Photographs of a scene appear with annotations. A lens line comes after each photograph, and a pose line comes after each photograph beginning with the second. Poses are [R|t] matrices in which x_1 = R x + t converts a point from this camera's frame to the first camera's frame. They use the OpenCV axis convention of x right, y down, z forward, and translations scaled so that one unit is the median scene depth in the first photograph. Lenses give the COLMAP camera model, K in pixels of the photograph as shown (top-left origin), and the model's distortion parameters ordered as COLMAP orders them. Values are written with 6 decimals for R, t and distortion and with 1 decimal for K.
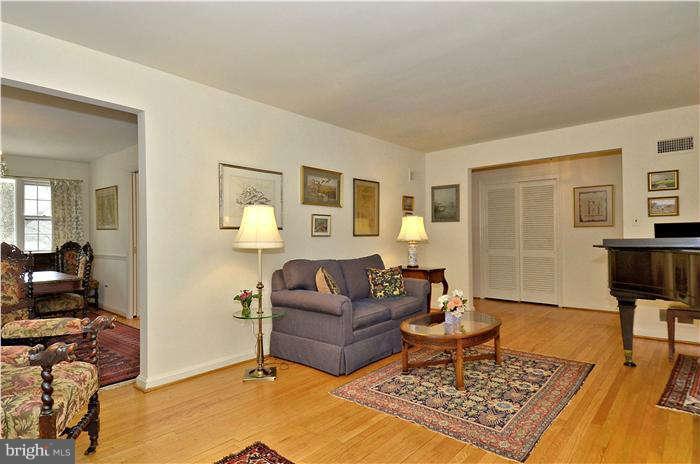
lens RADIAL K [[378.2, 0, 350.0], [0, 378.2, 232.0], [0, 0, 1]] dist [-0.002746, -0.001195]
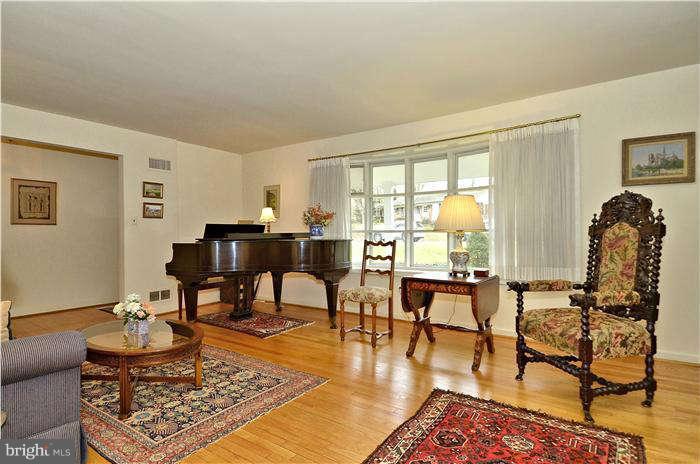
lens RADIAL K [[358.8, 0, 346.5], [0, 358.8, 236.9], [0, 0, 1]] dist [0.000127, -0.000138]
pose [[-0.105196, 0.004661, 0.994441, -0.612231], [-0.007337, 0.999958, -0.005463, 0.031741], [-0.994424, -0.007871, -0.105158, 0.680518]]
